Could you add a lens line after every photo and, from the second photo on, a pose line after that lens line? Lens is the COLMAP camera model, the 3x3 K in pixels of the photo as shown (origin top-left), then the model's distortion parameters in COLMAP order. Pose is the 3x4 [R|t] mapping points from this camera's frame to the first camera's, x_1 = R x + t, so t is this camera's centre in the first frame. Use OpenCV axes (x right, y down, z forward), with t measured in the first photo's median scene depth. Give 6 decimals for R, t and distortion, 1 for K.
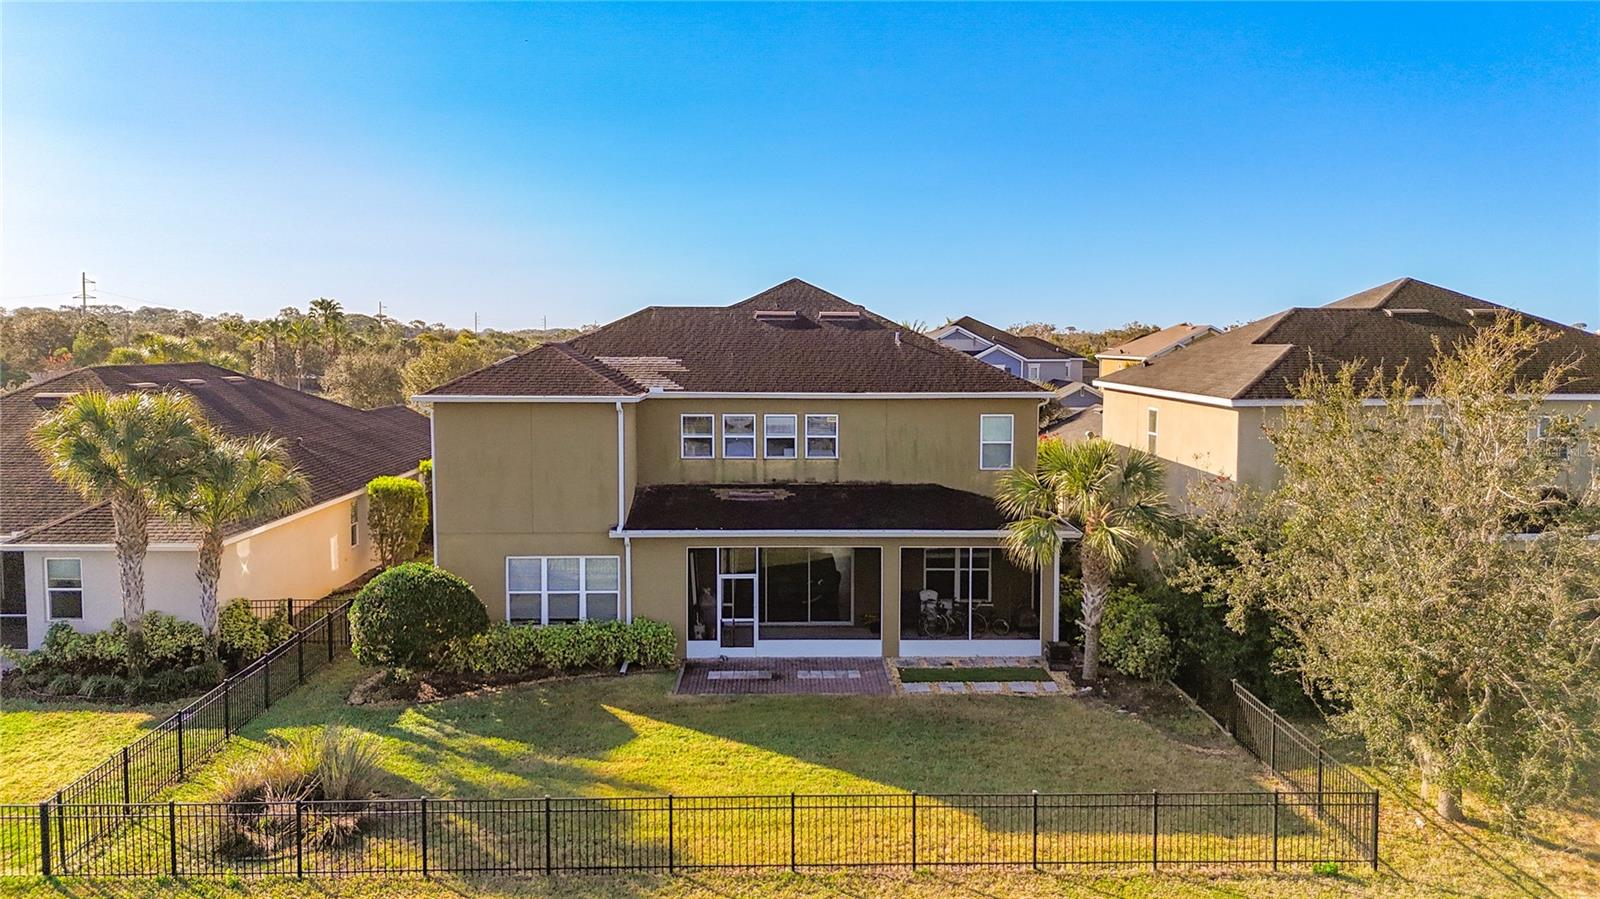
lens RADIAL K [[1184.1, 0, 798.9], [0, 1184.1, 425.3], [0, 0, 1]] dist [0.078336, -0.096992]
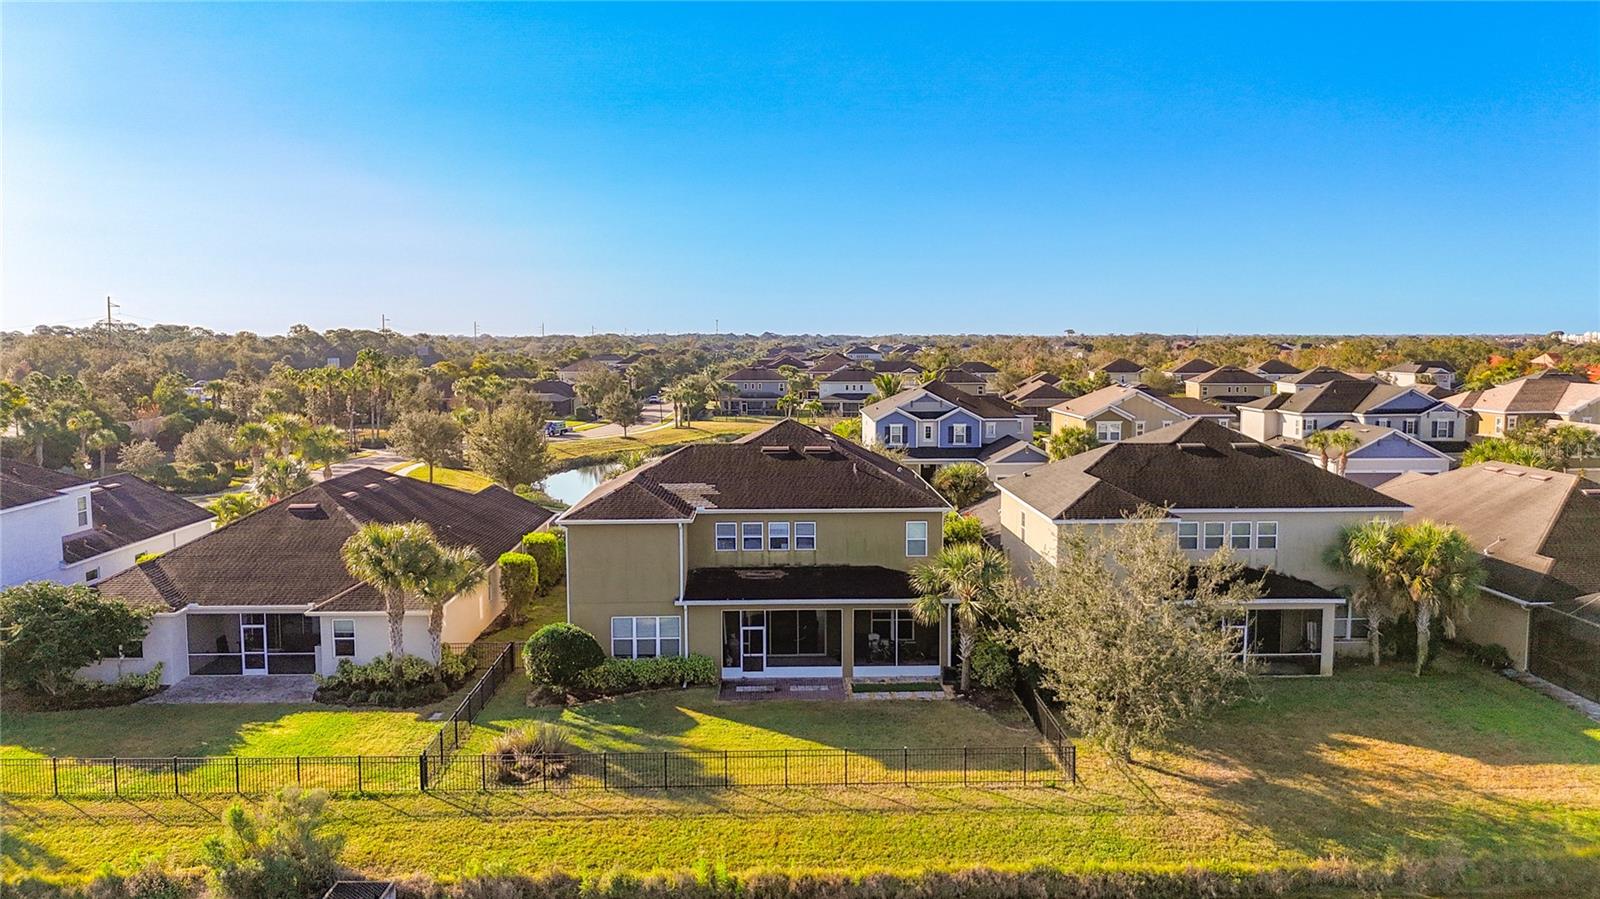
lens RADIAL K [[1227.0, 0, 800.0], [0, 1227.0, 449.5], [0, 0, 1]] dist [0.088397, -0.223370]
pose [[0.999981, -0.005964, 0.001325, 0.012268], [0.005931, 0.999703, 0.023640, -0.162889], [-0.001466, -0.023632, 0.999720, -0.705153]]
